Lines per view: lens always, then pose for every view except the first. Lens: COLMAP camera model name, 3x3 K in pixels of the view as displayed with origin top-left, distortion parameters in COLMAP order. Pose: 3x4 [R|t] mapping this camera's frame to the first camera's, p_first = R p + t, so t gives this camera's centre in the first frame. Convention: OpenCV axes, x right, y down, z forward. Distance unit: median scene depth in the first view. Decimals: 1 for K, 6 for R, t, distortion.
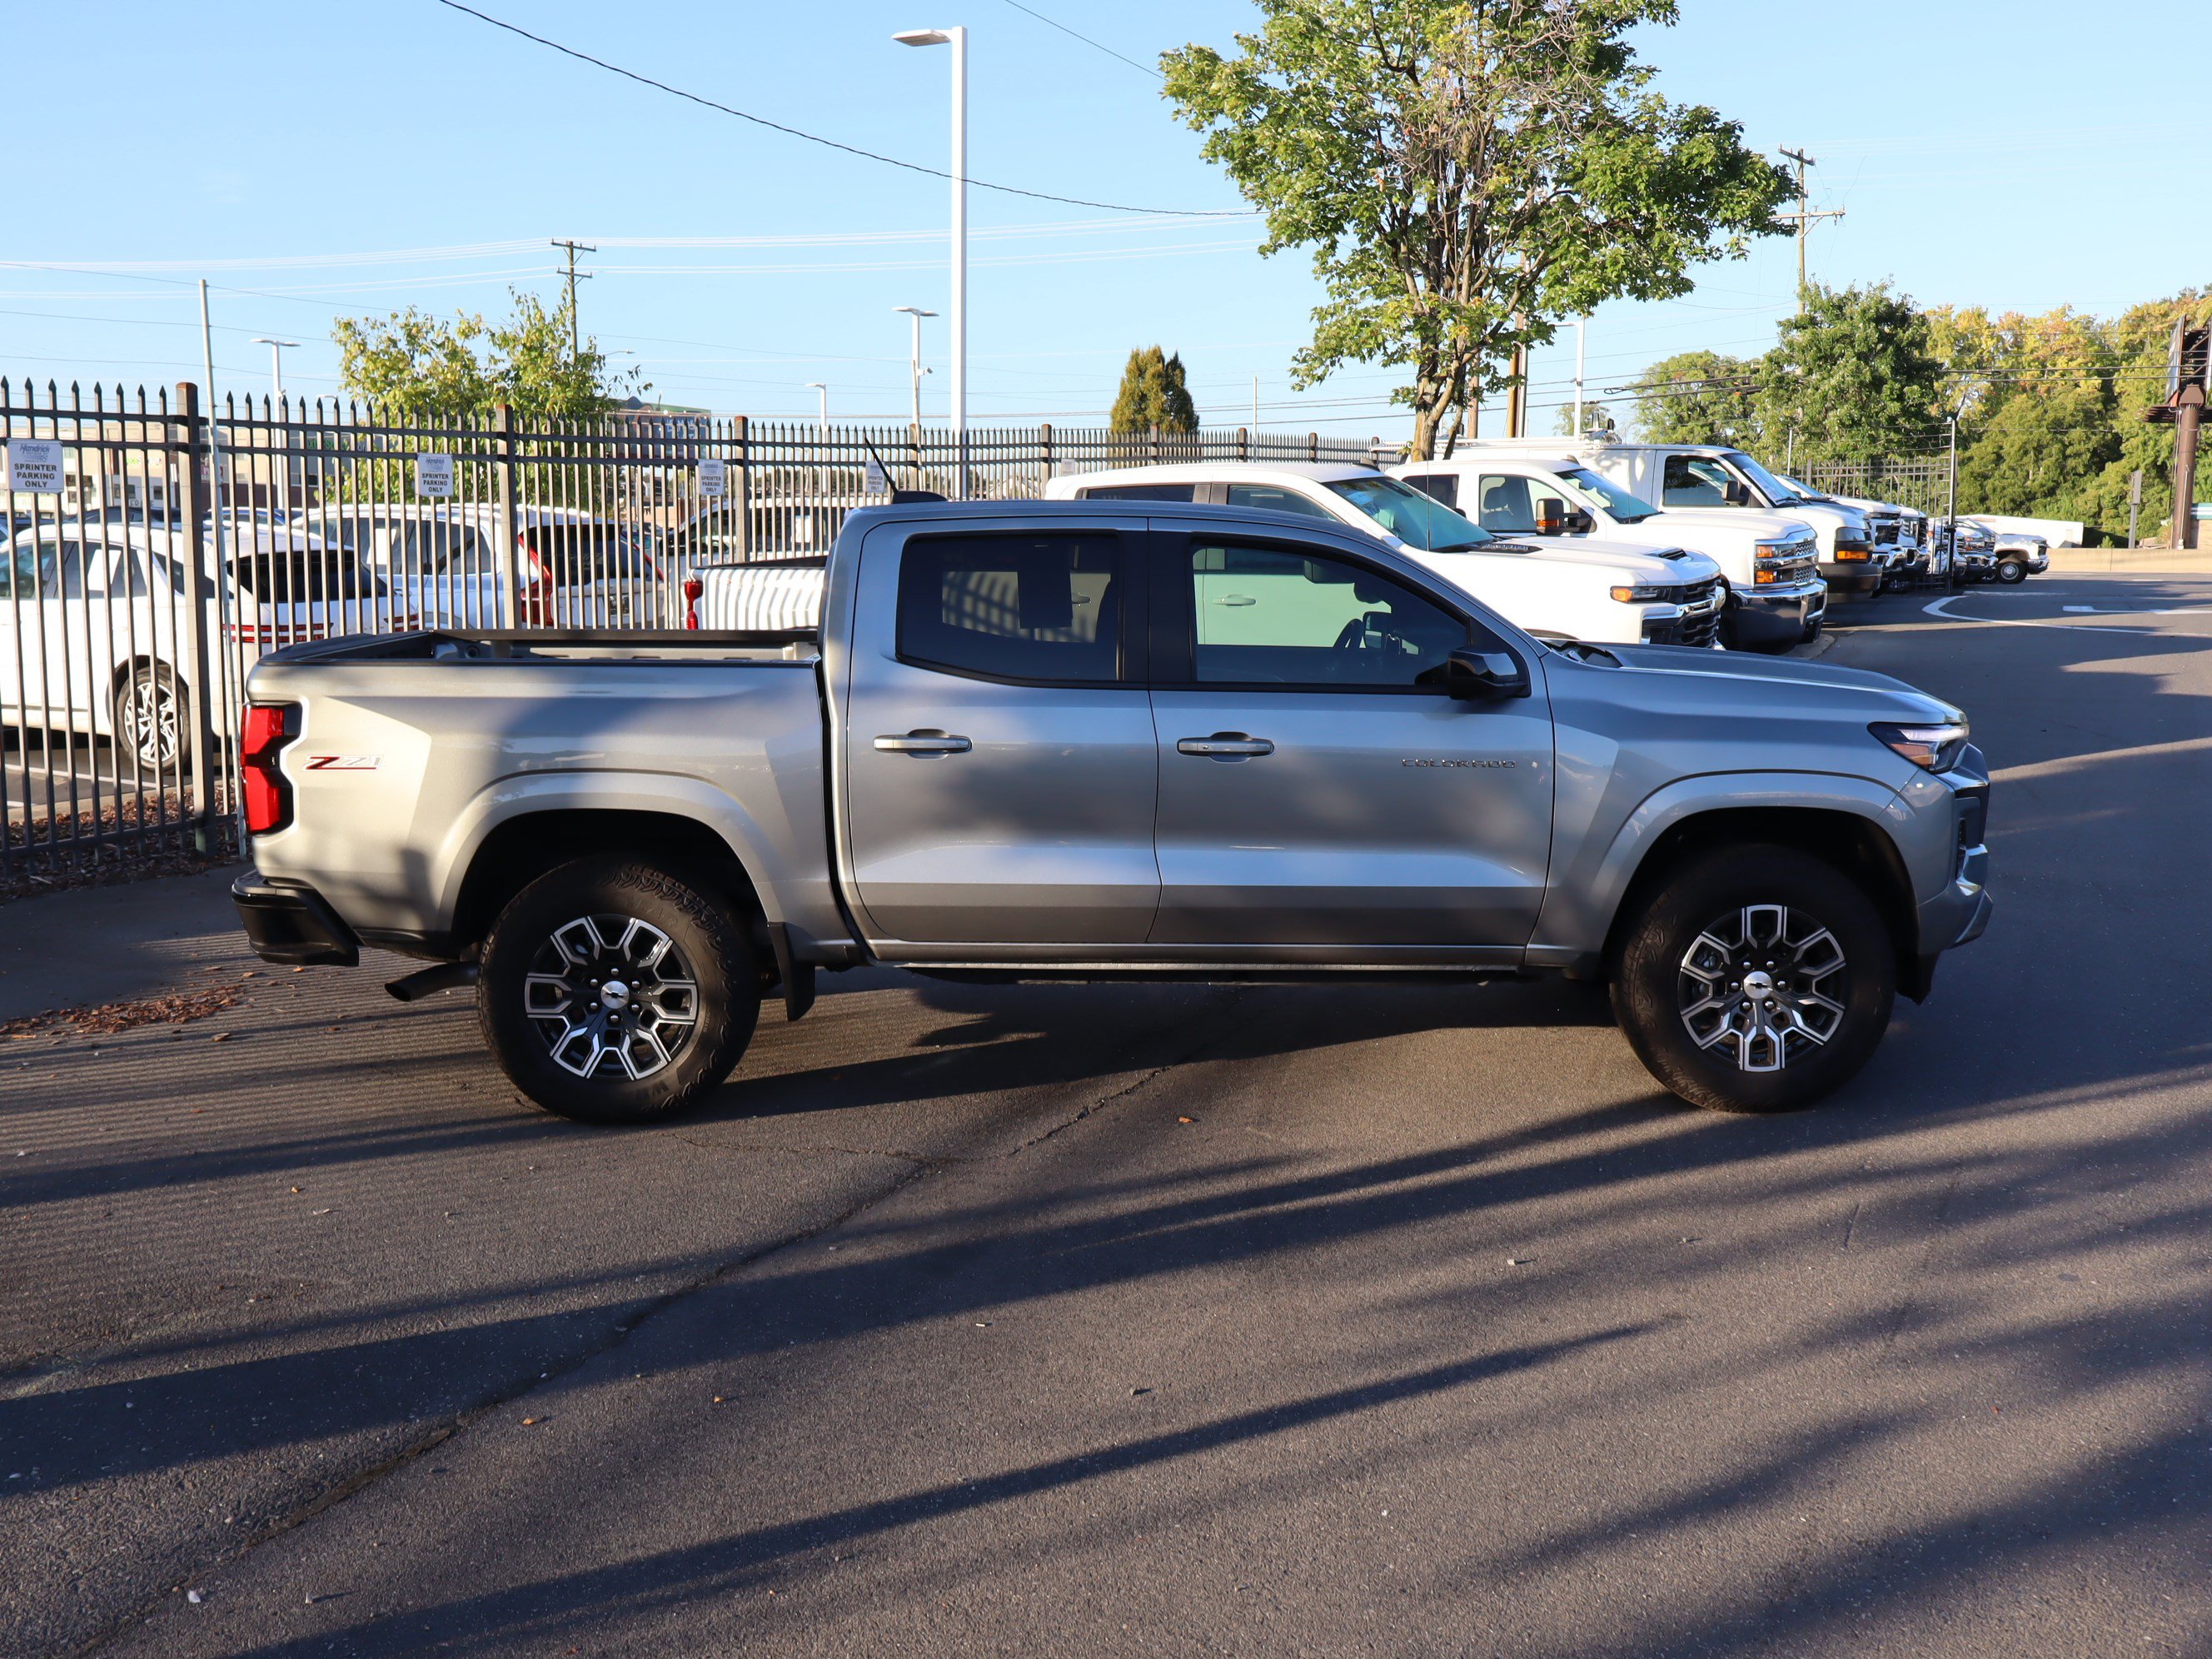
lens RADIAL K [[2046.5, 0, 1106.0], [0, 2046.5, 829.5], [0, 0, 1]] dist [-0.004457, 0.014859]
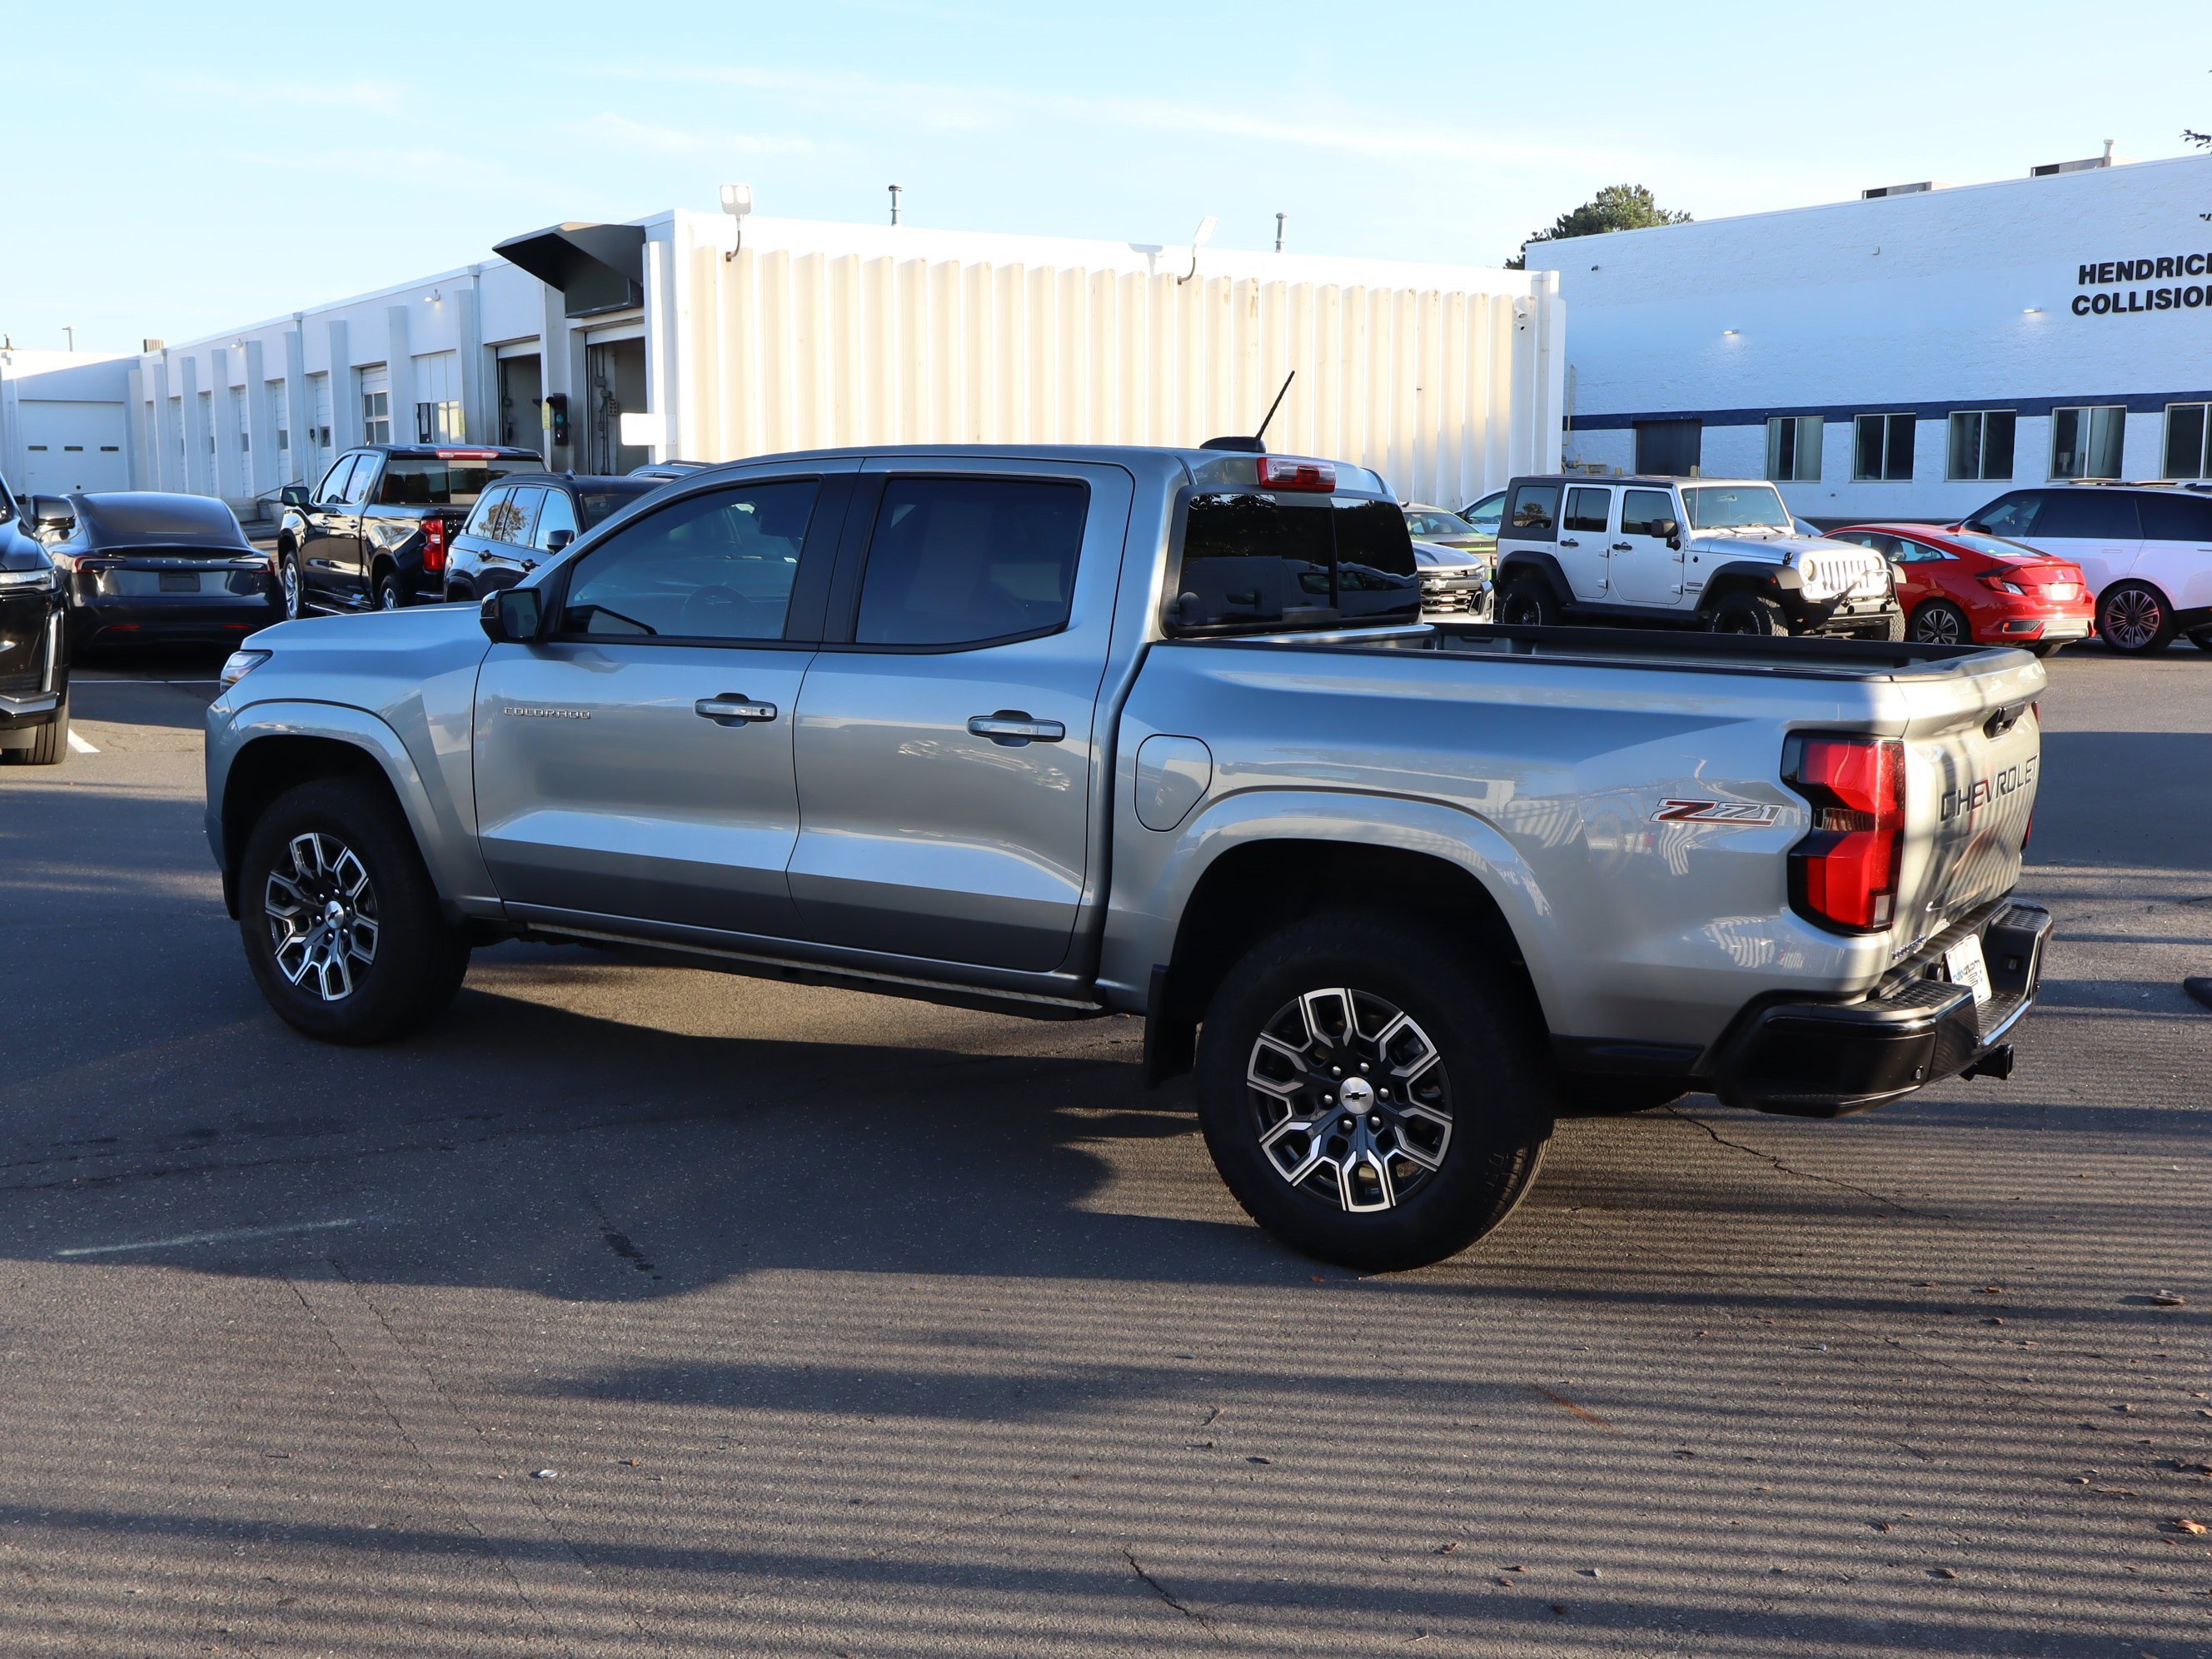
lens RADIAL K [[2210.8, 0, 1106.0], [0, 2210.8, 829.5], [0, 0, 1]] dist [0.018132, 0.002454]
pose [[-0.840419, -0.094990, 0.533548, -0.597866], [0.060916, 0.961722, 0.267171, -0.286052], [-0.538503, 0.257037, -0.802463, 1.988145]]
